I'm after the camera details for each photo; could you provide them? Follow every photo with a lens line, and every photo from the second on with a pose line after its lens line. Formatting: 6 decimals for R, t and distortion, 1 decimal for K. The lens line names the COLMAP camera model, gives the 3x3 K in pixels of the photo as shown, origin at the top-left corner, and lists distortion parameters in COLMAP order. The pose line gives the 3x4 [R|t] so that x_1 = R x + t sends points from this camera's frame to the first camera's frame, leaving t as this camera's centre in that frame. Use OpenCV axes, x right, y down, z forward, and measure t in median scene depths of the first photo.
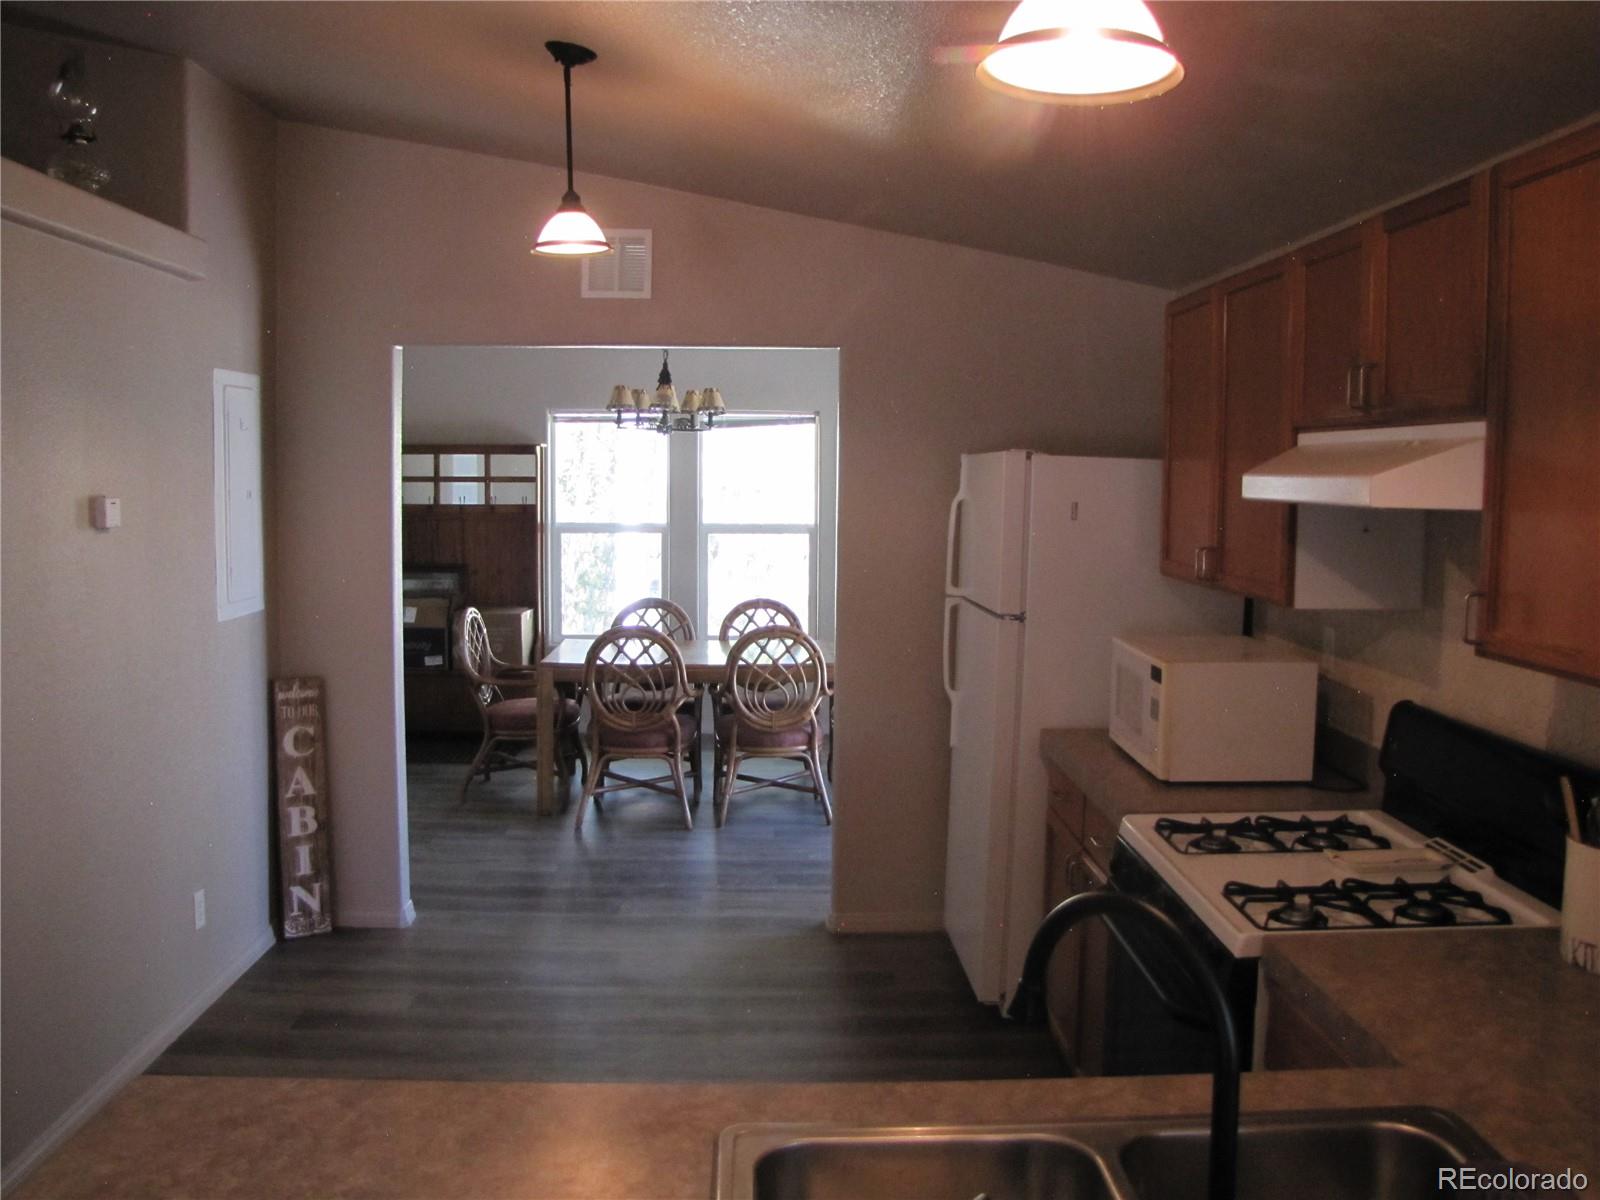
lens RADIAL K [[1346.4, 0, 795.4], [0, 1346.4, 603.5], [0, 0, 1]] dist [-0.180988, 0.163504]
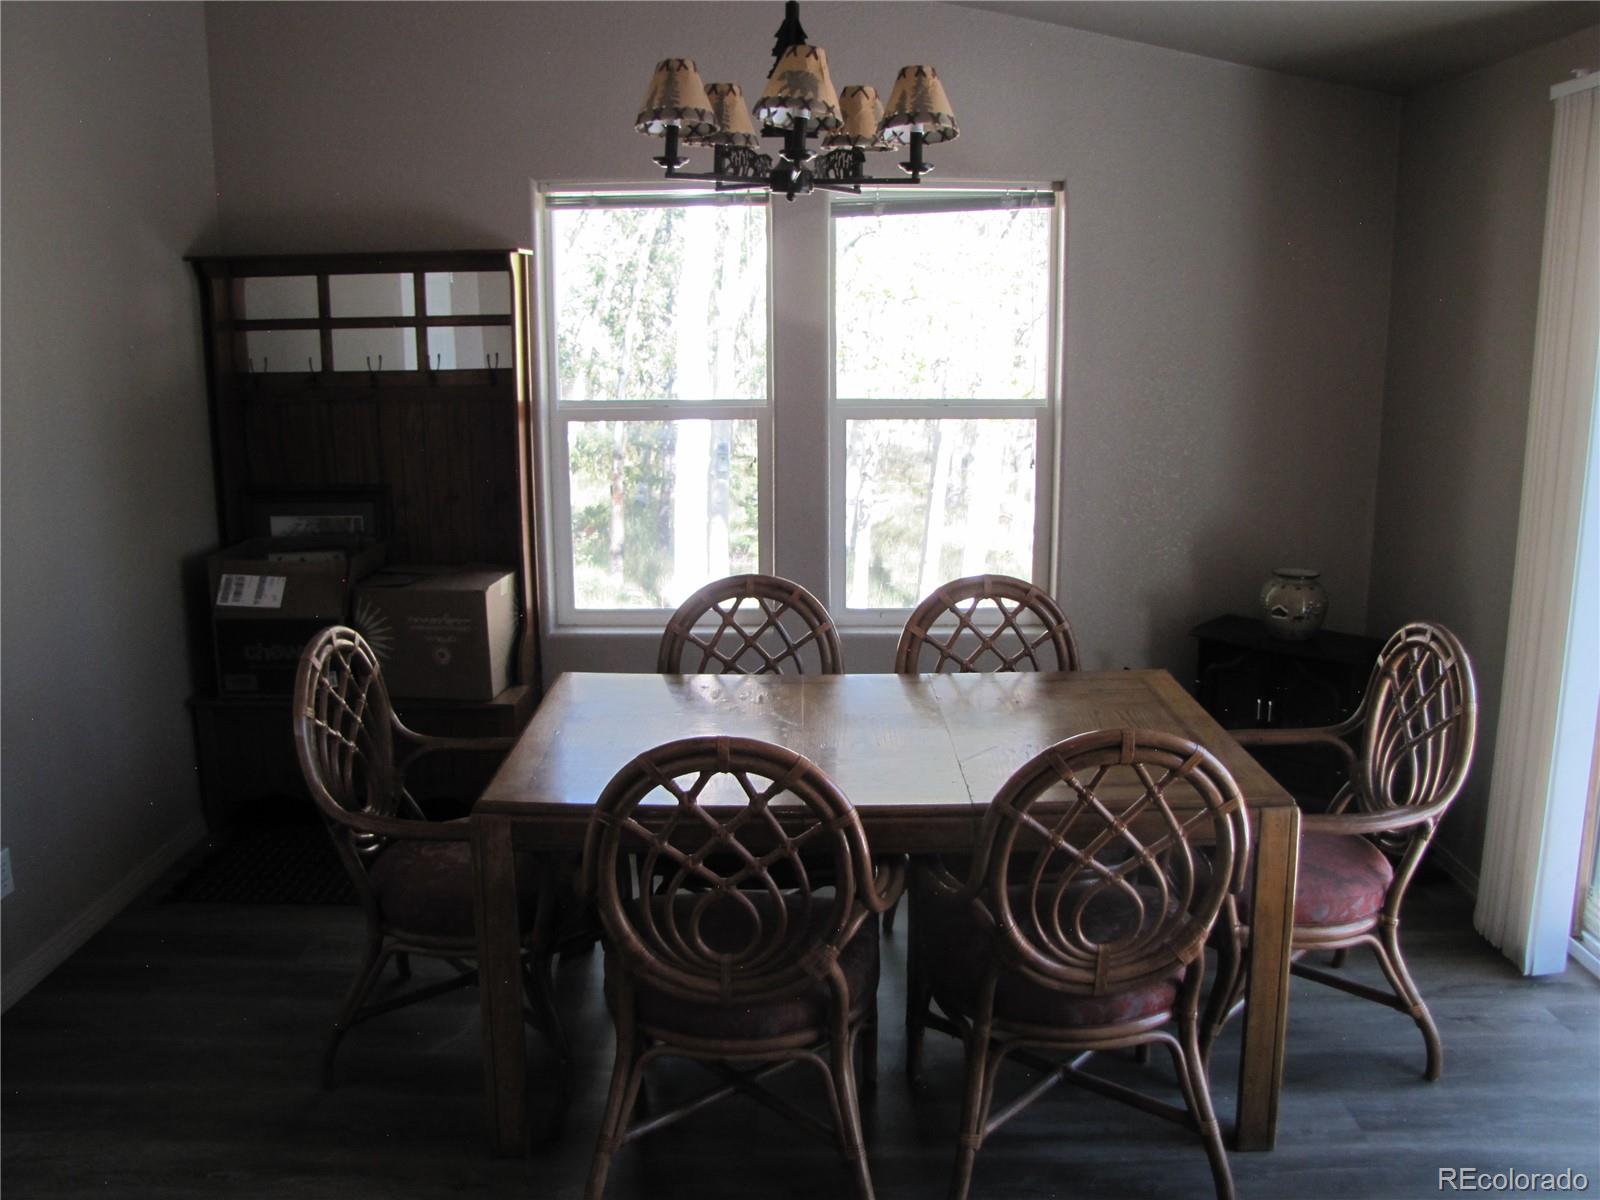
lens RADIAL K [[1346.4, 0, 809.9], [0, 1346.4, 590.3], [0, 0, 1]] dist [-0.180988, 0.163504]
pose [[0.999382, -0.004012, -0.034926, -0.064082], [0.007779, 0.994076, 0.108407, -0.044628], [0.034284, -0.108611, 0.993493, 0.494879]]
